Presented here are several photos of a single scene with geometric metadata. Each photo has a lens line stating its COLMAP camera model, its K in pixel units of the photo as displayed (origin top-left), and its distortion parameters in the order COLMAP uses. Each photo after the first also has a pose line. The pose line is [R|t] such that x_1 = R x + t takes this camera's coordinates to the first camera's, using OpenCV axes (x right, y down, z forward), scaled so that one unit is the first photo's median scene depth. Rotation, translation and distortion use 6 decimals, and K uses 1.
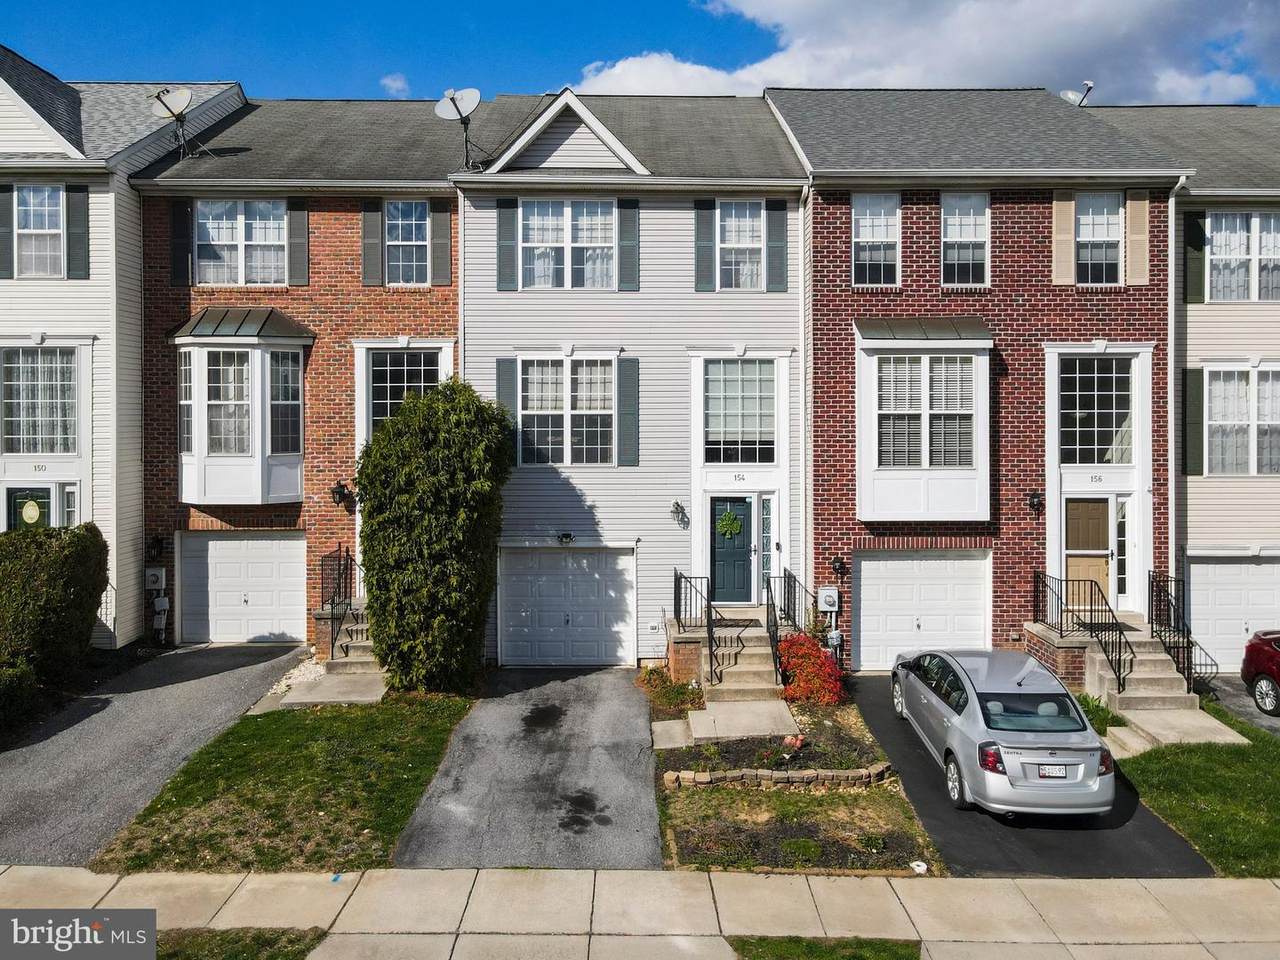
lens RADIAL K [[1106.2, 0, 640.0], [0, 1106.2, 480.0], [0, 0, 1]] dist [0.020552, 0.012262]
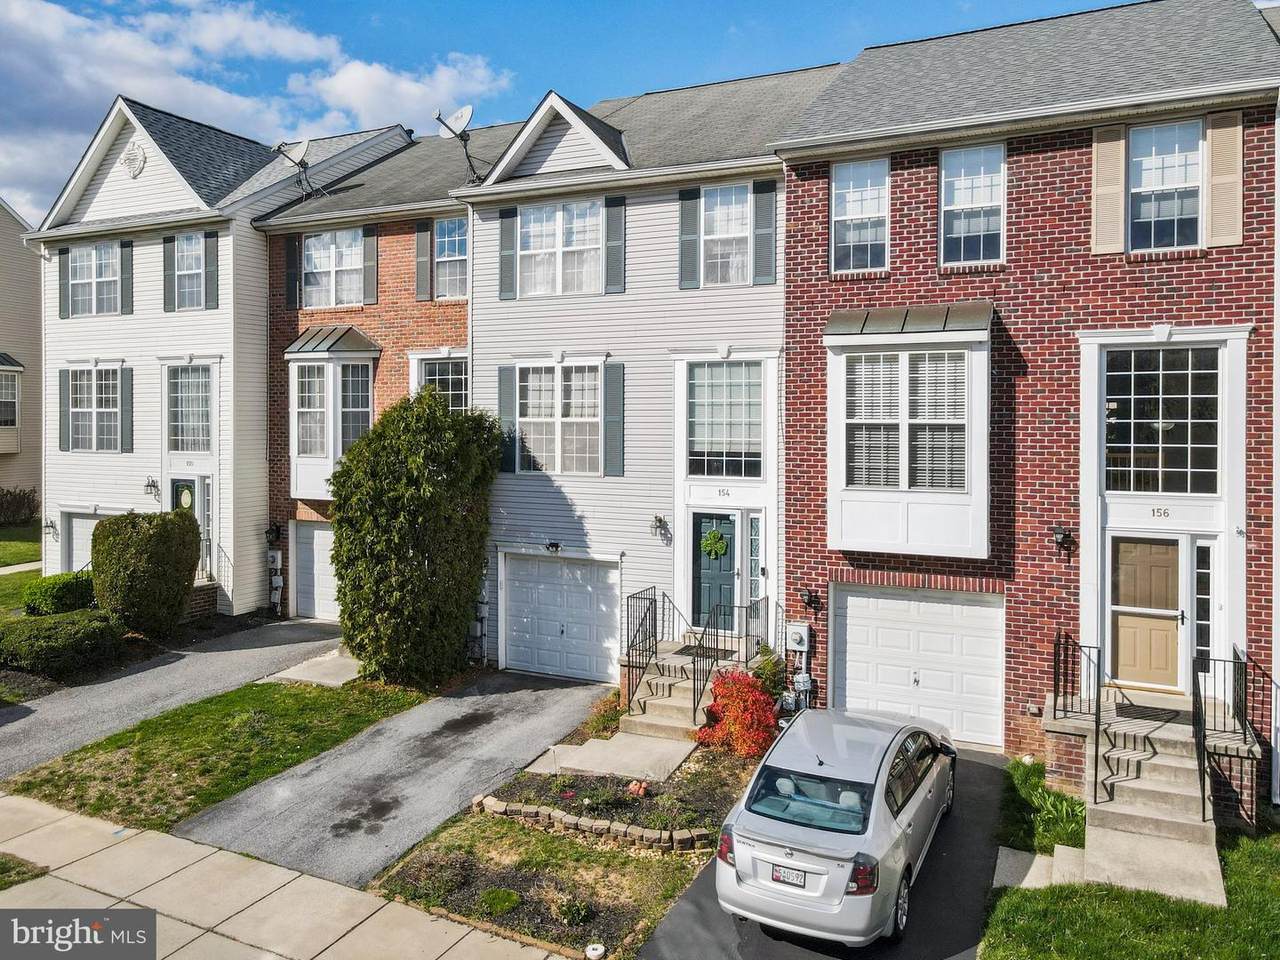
lens RADIAL K [[1106.2, 0, 640.0], [0, 1106.2, 480.0], [0, 0, 1]] dist [0.020552, 0.012262]
pose [[0.858172, 0.032044, -0.512362, 0.503208], [-0.031002, 0.999463, 0.010583, -0.020233], [0.512426, 0.006803, 0.858704, 0.191786]]
